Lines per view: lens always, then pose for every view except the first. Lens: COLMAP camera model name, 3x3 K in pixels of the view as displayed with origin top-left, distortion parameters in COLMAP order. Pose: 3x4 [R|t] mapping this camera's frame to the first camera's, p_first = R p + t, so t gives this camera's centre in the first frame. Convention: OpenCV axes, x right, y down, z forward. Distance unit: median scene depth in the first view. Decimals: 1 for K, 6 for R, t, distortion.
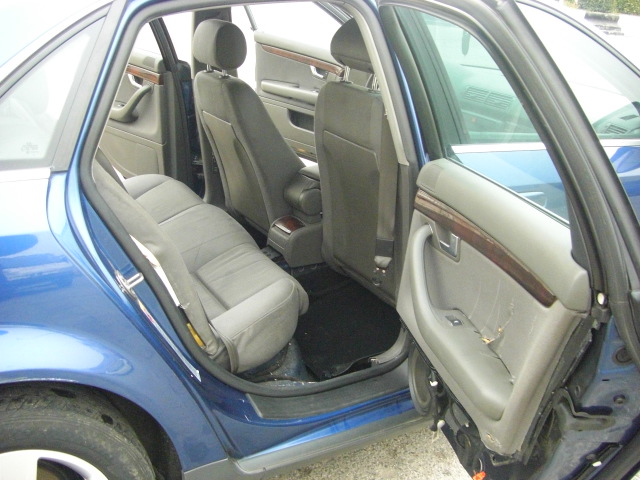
lens RADIAL K [[718.7, 0, 320.0], [0, 718.7, 242.7], [0, 0, 1]] dist [-0.139798, 0.000000]
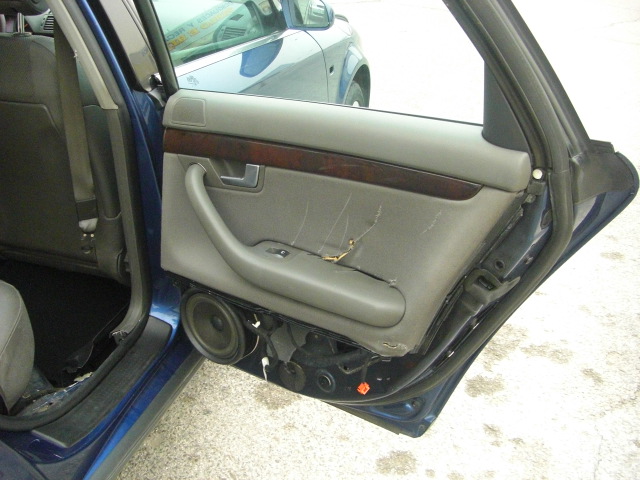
lens RADIAL K [[718.7, 0, 315.8], [0, 718.7, 236.0], [0, 0, 1]] dist [-0.139798, 0.000000]
pose [[0.729735, -0.325998, 0.601009, -0.232138], [0.261212, 0.945263, 0.195568, -0.057410], [-0.631866, 0.014278, 0.774946, 0.156243]]
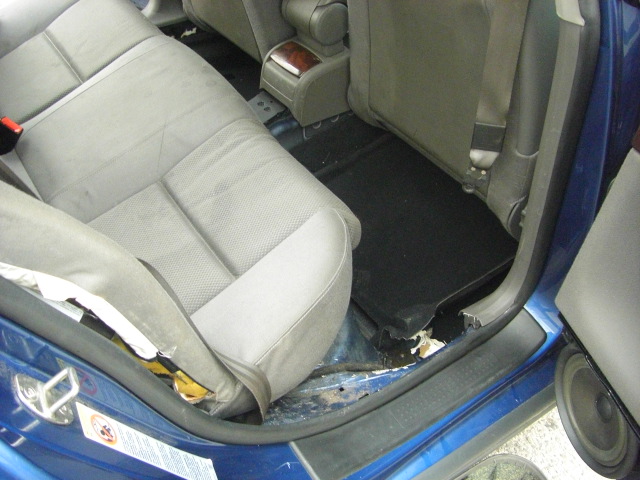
lens RADIAL K [[718.7, 0, 314.0], [0, 718.7, 237.4], [0, 0, 1]] dist [-0.139798, 0.000000]
pose [[0.995919, -0.082011, 0.037676, -0.078898], [0.062536, 0.928073, 0.367109, -0.137538], [-0.065074, -0.363255, 0.929414, 0.442829]]
